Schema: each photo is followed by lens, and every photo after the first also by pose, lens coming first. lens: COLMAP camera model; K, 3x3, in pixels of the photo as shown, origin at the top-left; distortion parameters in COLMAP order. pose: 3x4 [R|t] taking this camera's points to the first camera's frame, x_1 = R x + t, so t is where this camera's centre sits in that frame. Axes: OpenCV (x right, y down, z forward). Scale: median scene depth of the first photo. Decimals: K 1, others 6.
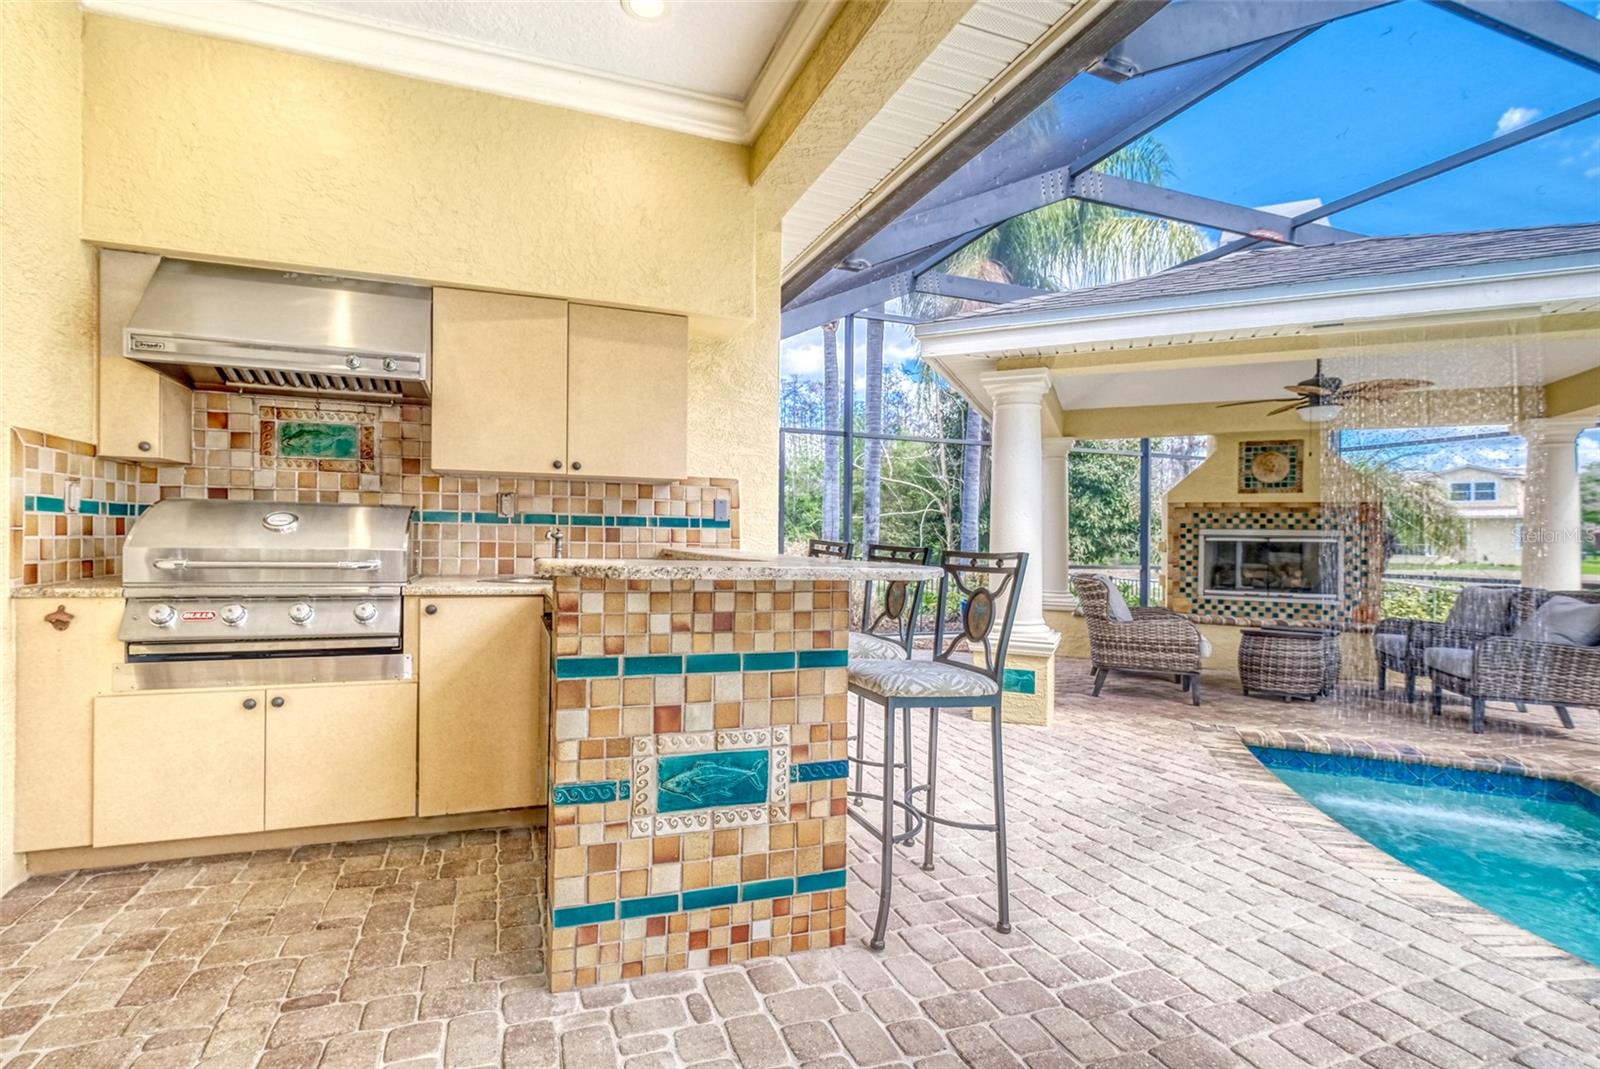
lens RADIAL K [[691.2, 0, 736.0], [0, 691.2, 535.7], [0, 0, 1]] dist [-0.003673, 0.000325]
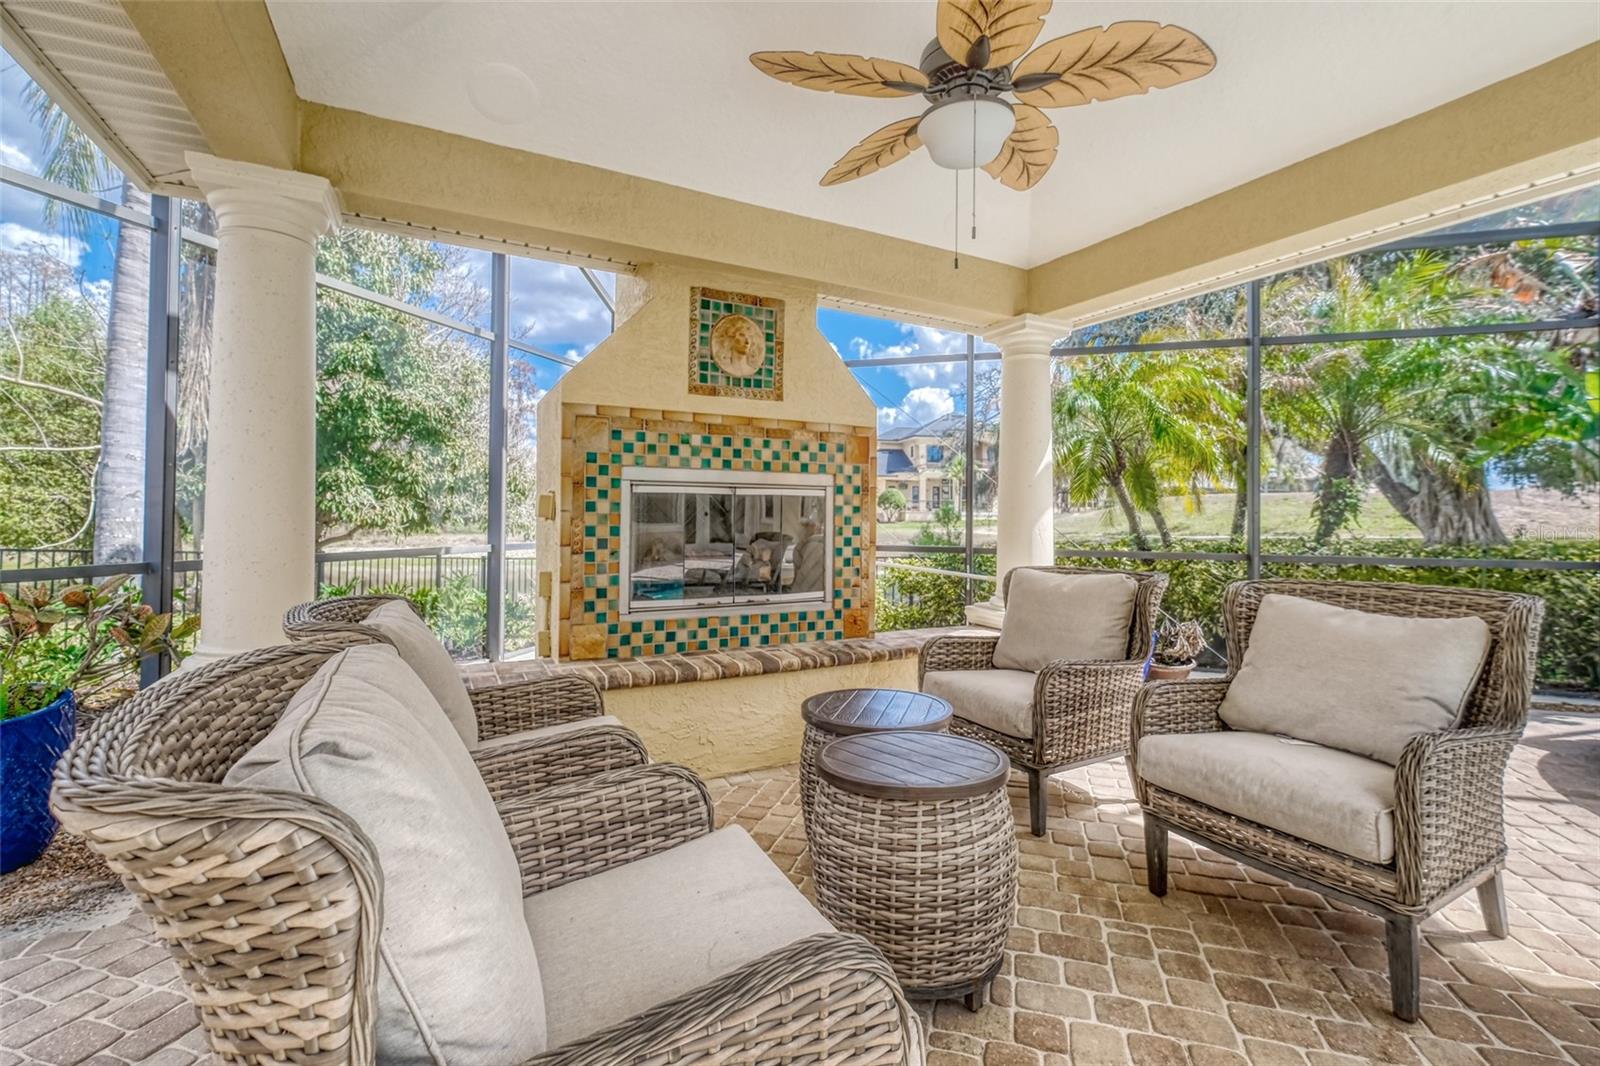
lens RADIAL K [[712.3, 0, 732.9], [0, 712.3, 491.9], [0, 0, 1]] dist [0.000083, 0.000068]
pose [[0.634100, 0.011388, 0.773167, 0.733056], [-0.000263, 0.999895, -0.014512, 0.027538], [-0.773251, 0.008999, 0.634036, 1.324126]]
